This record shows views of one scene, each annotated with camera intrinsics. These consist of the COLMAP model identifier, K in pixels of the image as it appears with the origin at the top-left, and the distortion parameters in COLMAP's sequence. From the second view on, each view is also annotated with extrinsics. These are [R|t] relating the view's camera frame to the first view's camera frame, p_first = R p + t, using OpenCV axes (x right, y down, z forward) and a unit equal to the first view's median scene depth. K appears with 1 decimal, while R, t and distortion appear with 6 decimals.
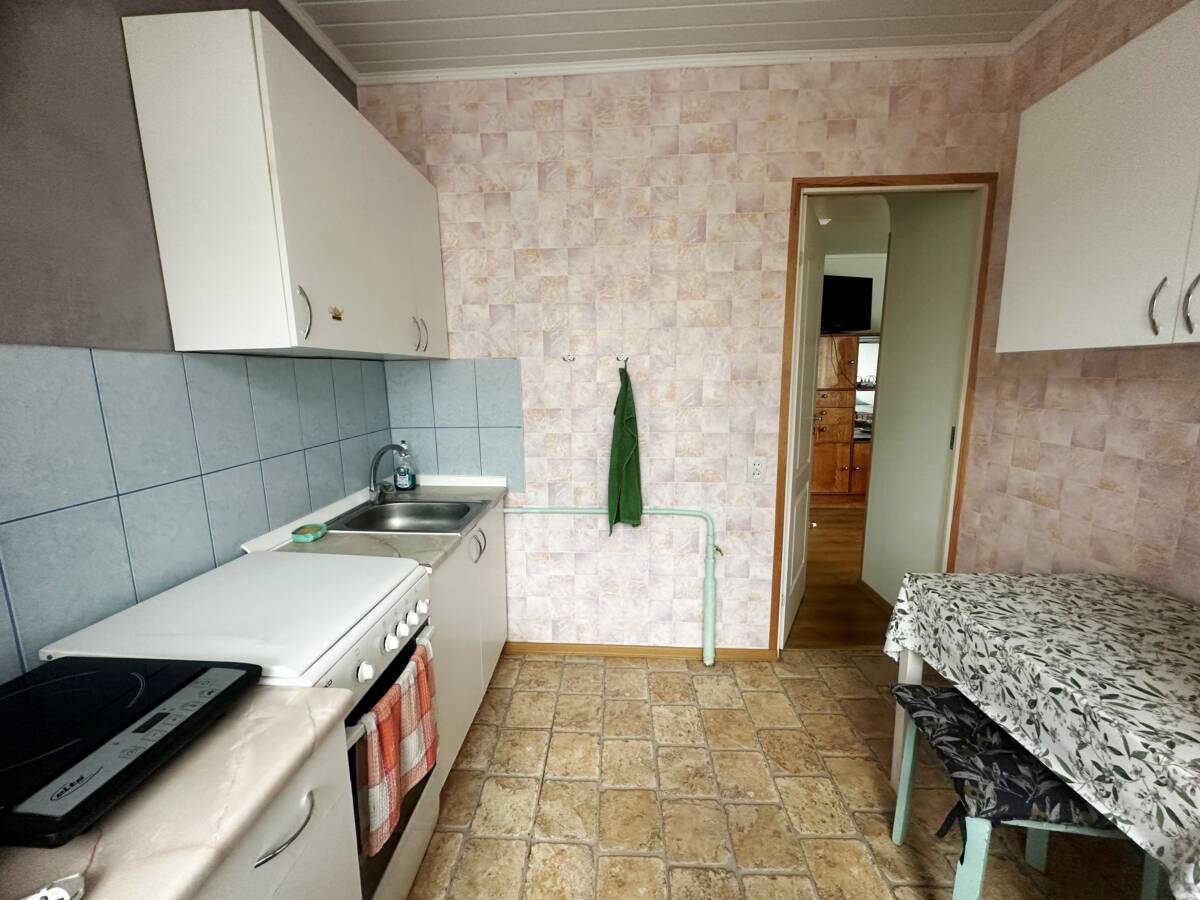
lens RADIAL K [[479.6, 0, 600.9], [0, 479.6, 449.0], [0, 0, 1]] dist [-0.001203, 0.000233]
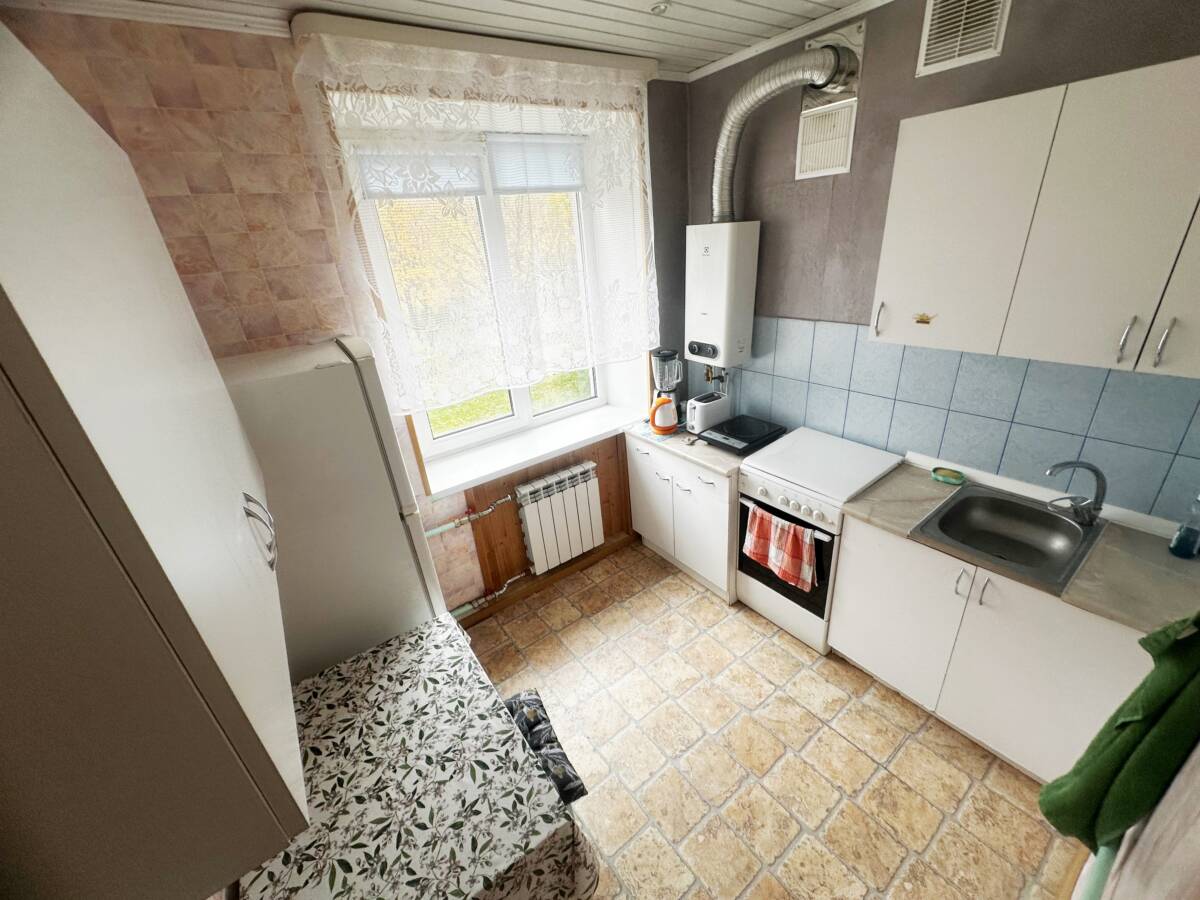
lens RADIAL K [[479.6, 0, 600.9], [0, 479.6, 449.0], [0, 0, 1]] dist [-0.001203, 0.000233]
pose [[-0.777477, 0.331910, -0.534195, 0.900456], [-0.002175, 0.847974, 0.530034, -0.653802], [0.628907, 0.413251, -0.658559, 1.424796]]
